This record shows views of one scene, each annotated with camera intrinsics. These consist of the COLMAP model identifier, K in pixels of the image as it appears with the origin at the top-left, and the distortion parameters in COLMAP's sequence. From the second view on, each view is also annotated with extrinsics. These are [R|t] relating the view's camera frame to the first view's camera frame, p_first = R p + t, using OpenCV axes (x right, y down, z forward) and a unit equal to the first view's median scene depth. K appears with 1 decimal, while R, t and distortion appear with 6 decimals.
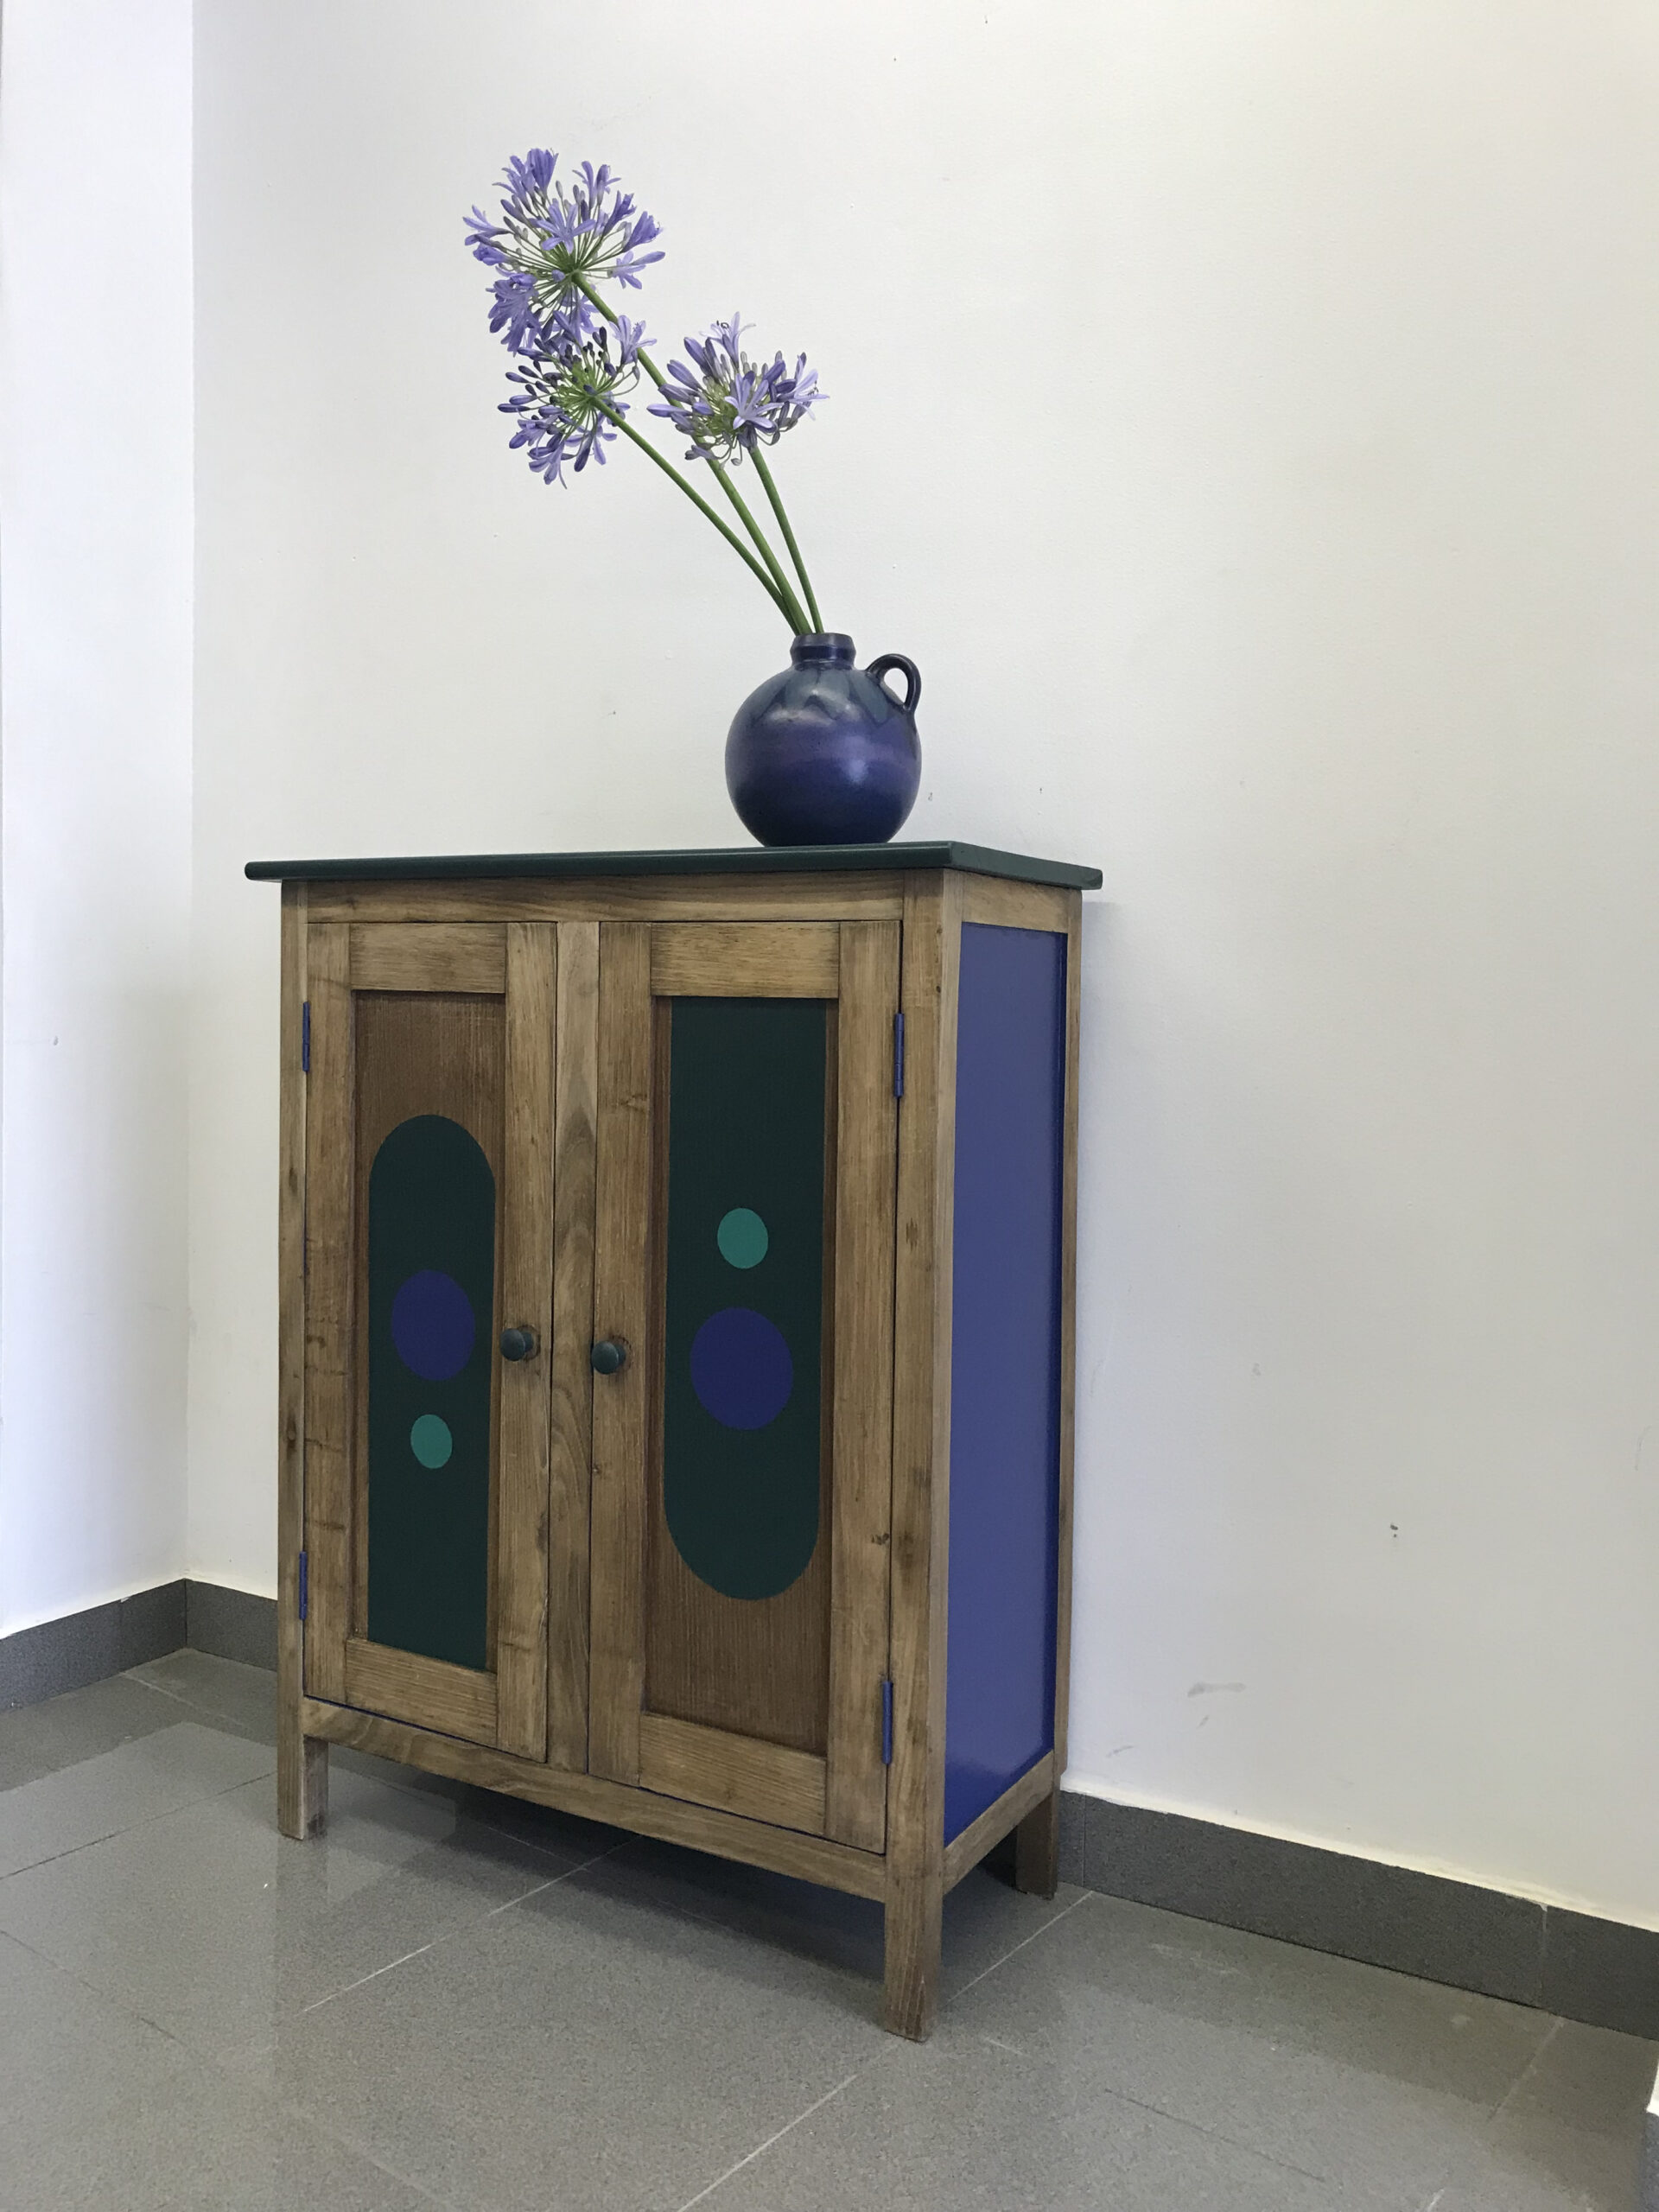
lens RADIAL K [[1865.4, 0, 825.7], [0, 1865.4, 1120.5], [0, 0, 1]] dist [0.016605, 0.016957]
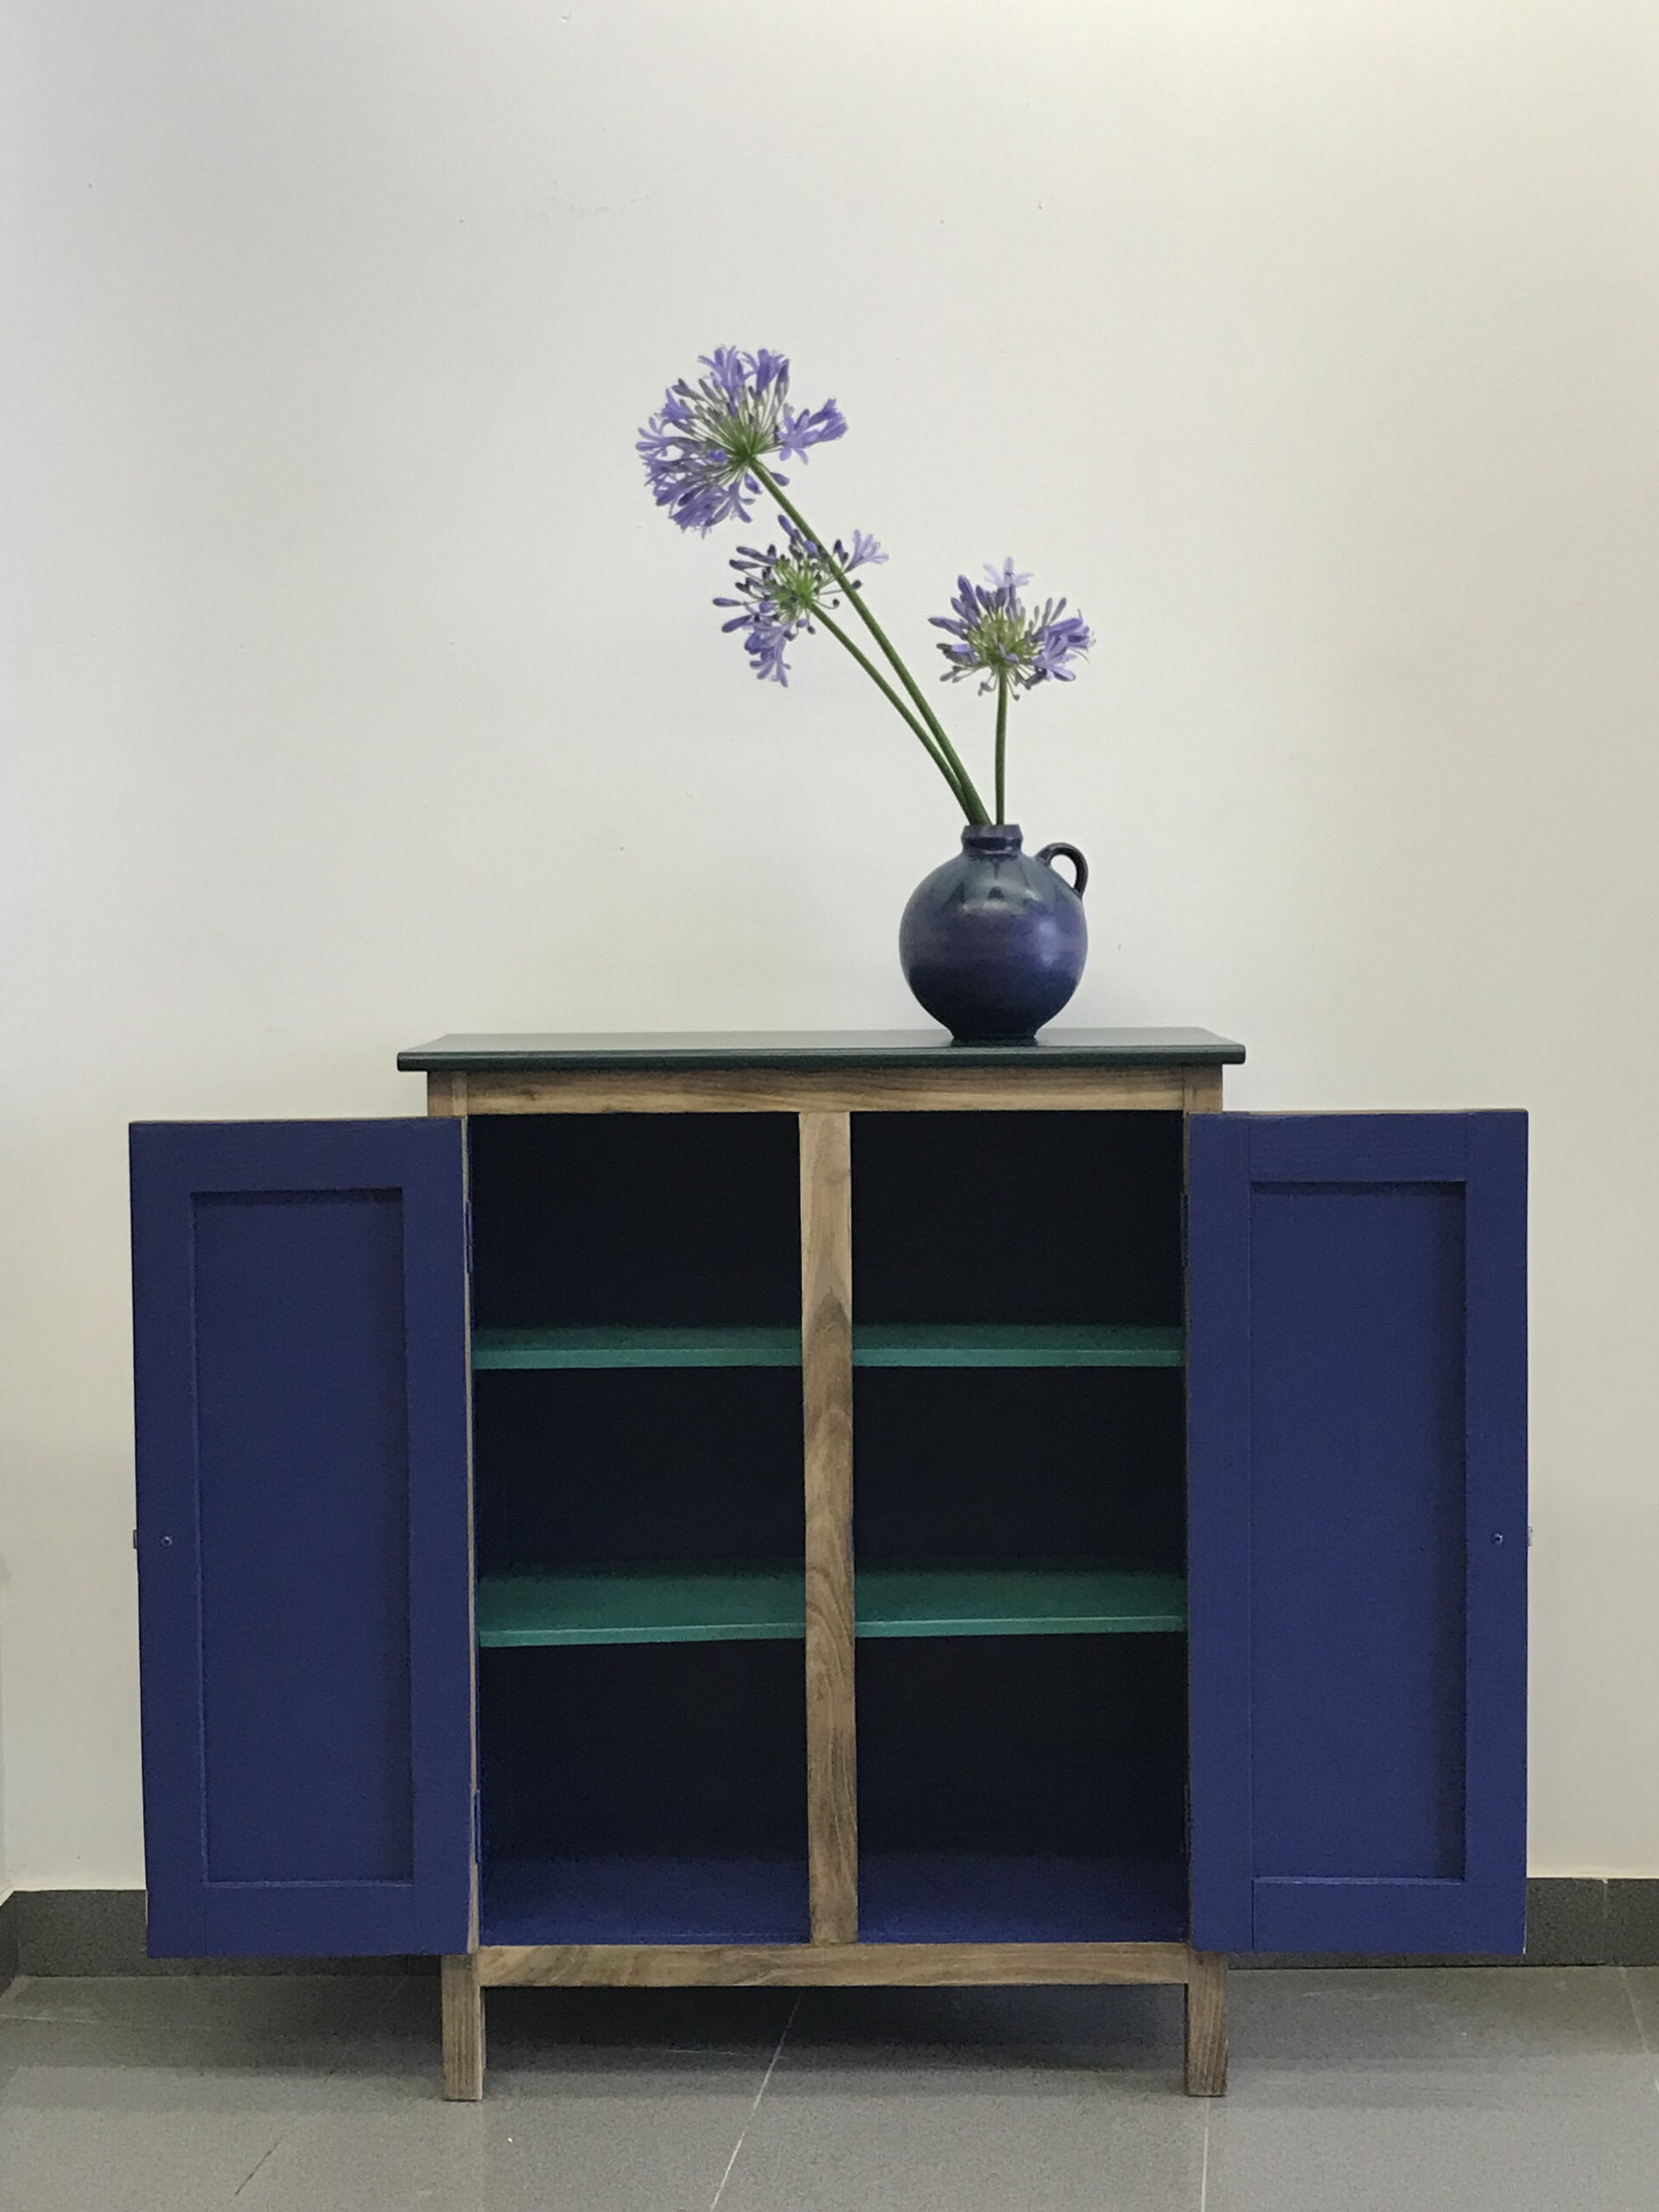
lens RADIAL K [[2906.8, 0, 831.4], [0, 2906.8, 1099.4], [0, 0, 1]] dist [0.023746, 0.000000]
pose [[0.870920, -0.057148, 0.488091, -0.896796], [0.055638, 0.998296, 0.017608, -0.139776], [-0.488265, 0.011821, 0.872615, -0.387821]]
